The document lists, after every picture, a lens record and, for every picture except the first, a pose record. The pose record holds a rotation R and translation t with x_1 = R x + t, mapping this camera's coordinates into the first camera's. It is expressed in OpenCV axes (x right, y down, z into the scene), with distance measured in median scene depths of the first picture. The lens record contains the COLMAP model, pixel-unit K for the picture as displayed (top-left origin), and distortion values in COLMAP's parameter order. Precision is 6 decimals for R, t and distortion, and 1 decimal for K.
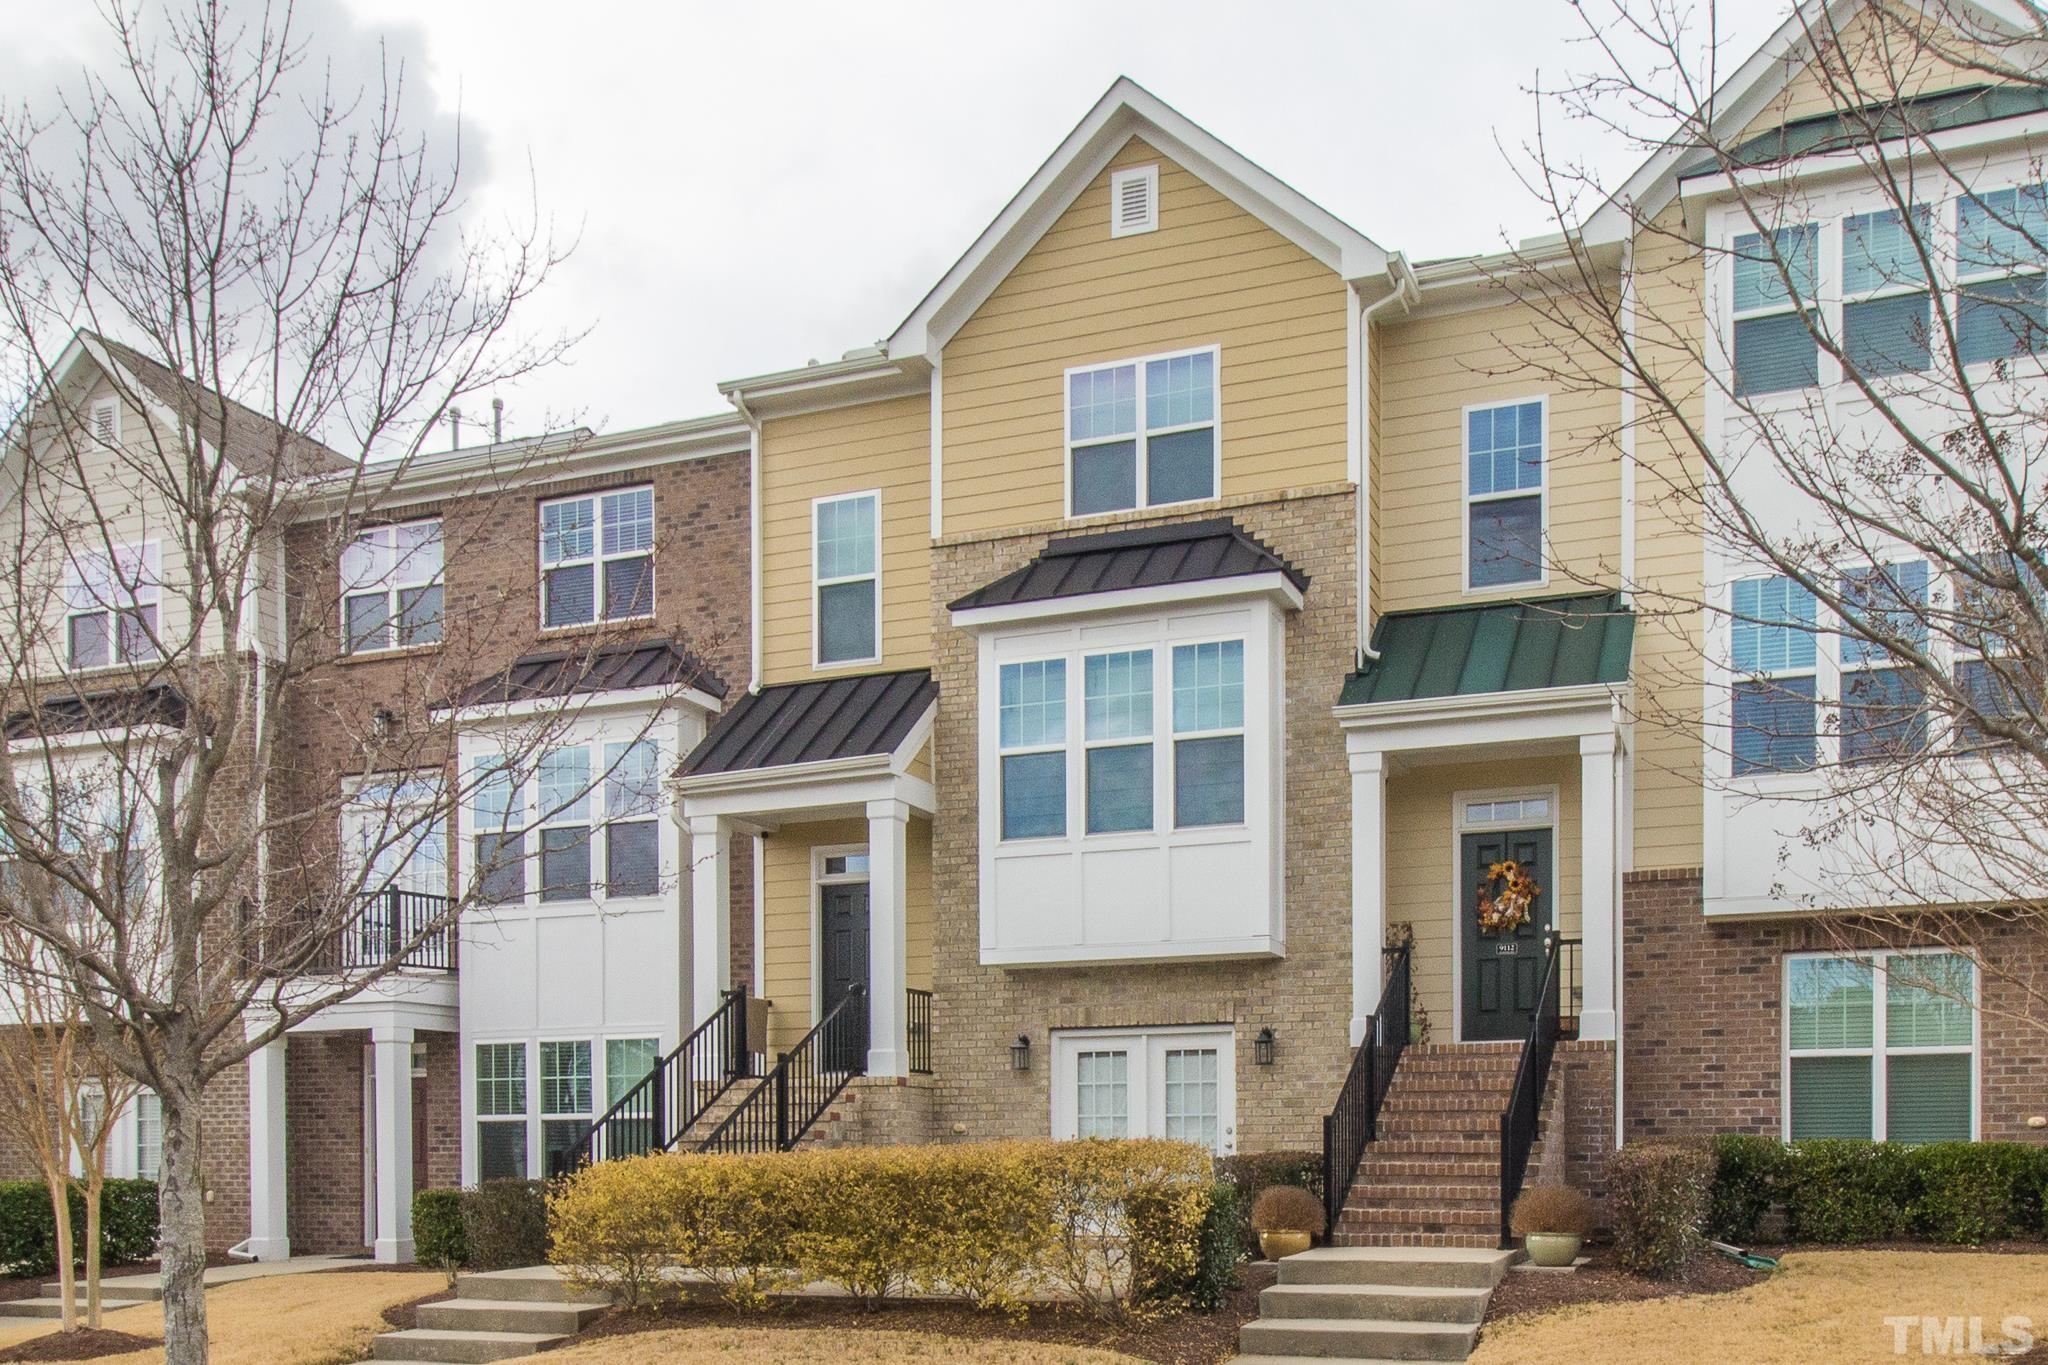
lens RADIAL K [[955.8, 0, 1024.0], [0, 955.8, 682.5], [0, 0, 1]] dist [0.000273, -0.000431]
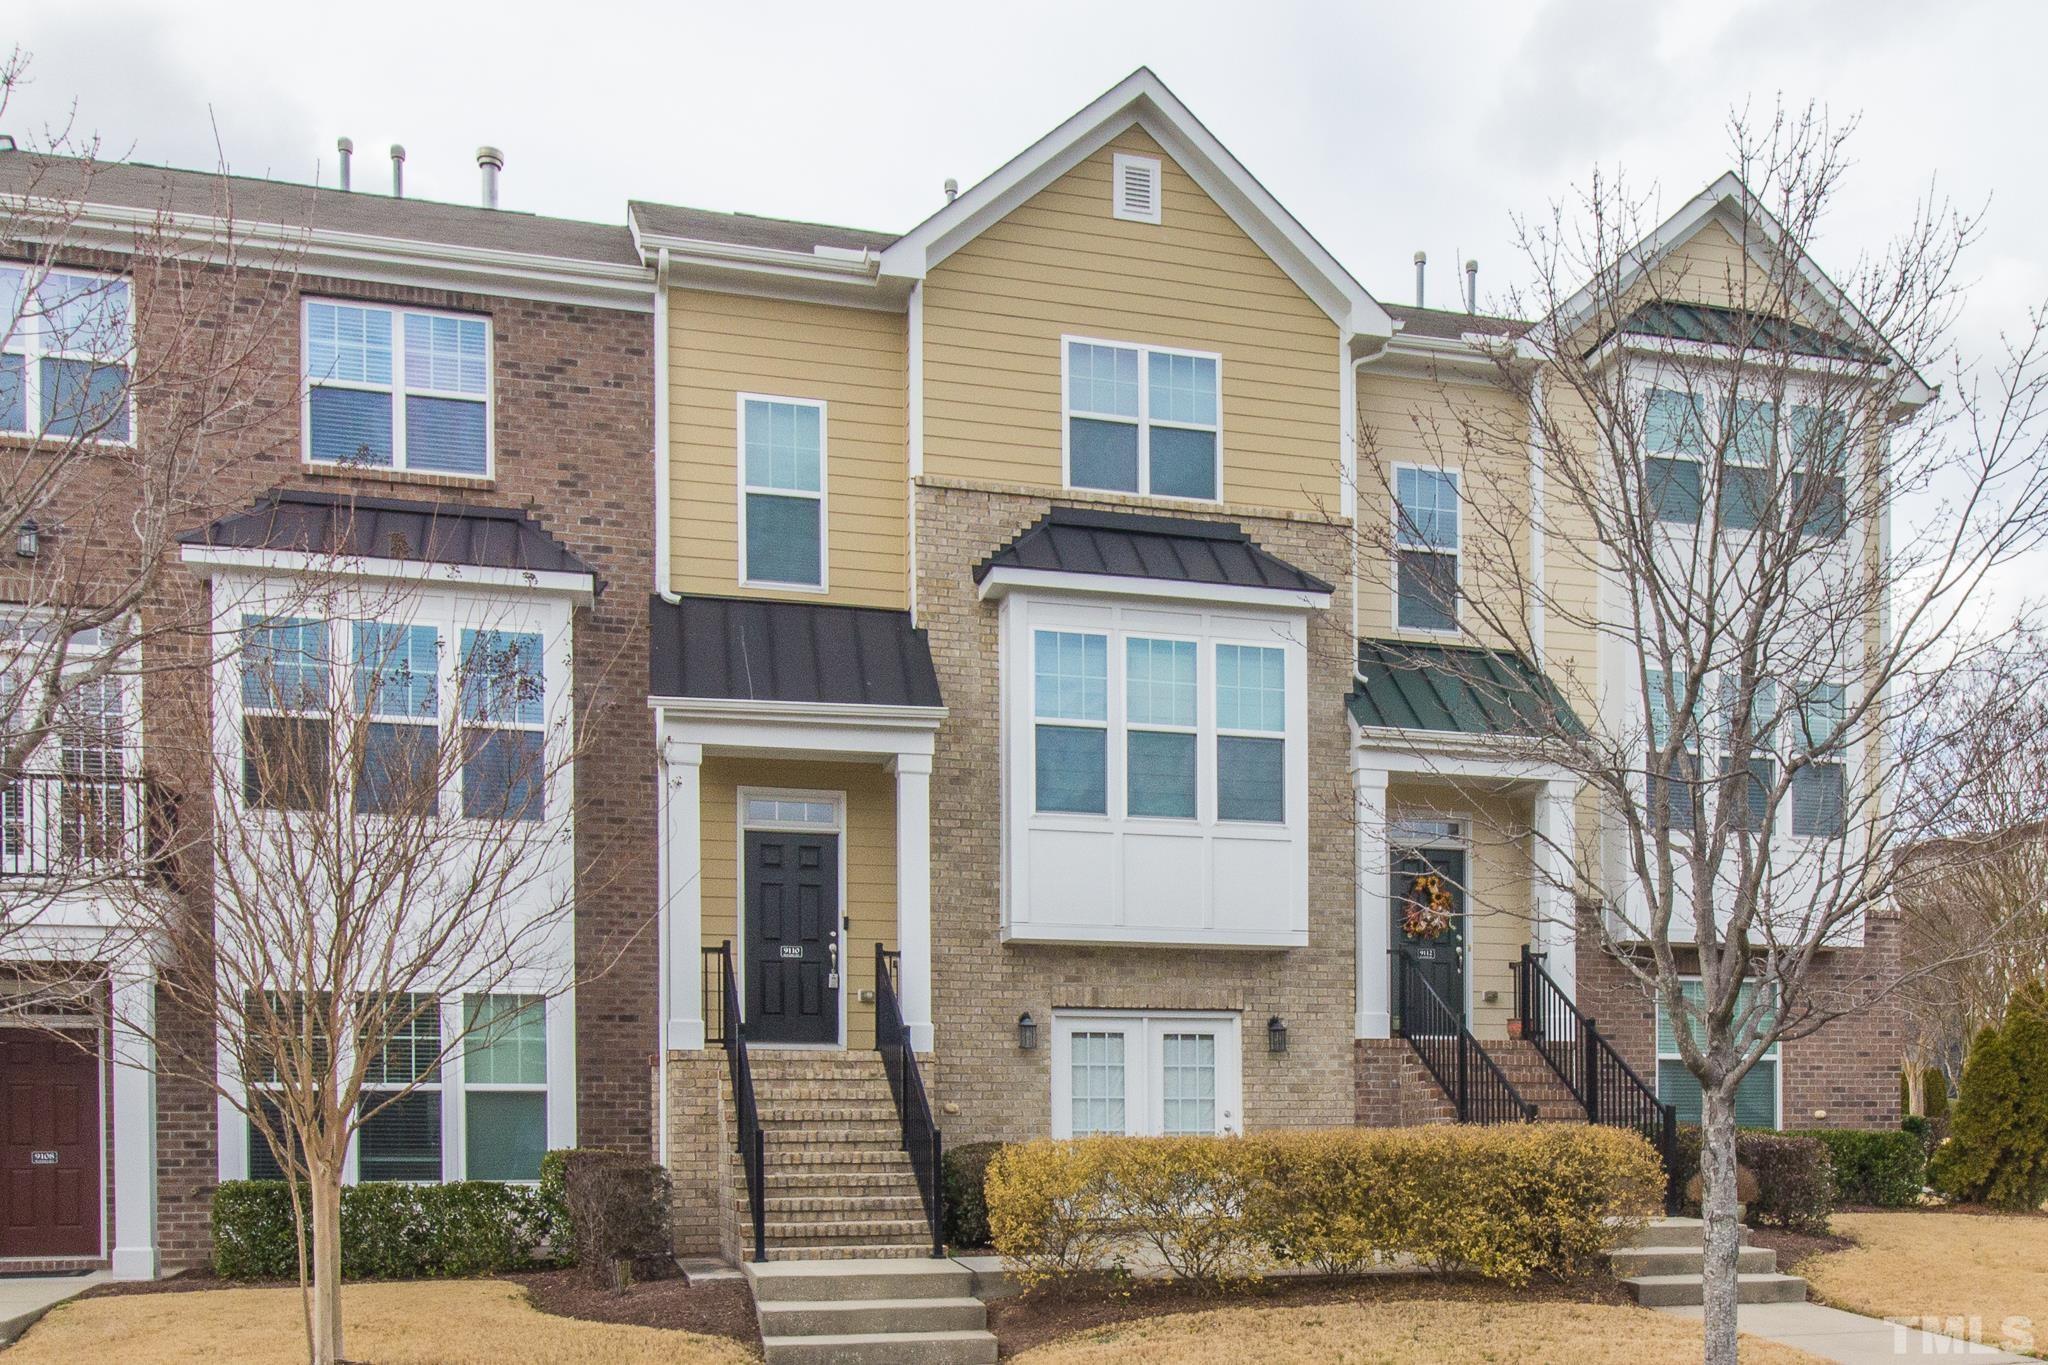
lens RADIAL K [[1016.0, 0, 1024.3], [0, 1016.0, 603.4], [0, 0, 1]] dist [-0.000989, 0.000099]
pose [[0.929140, 0.174652, 0.325876, -0.362293], [-0.166727, 0.984614, -0.052325, 0.010918], [-0.330001, -0.005715, 0.943963, 0.021344]]
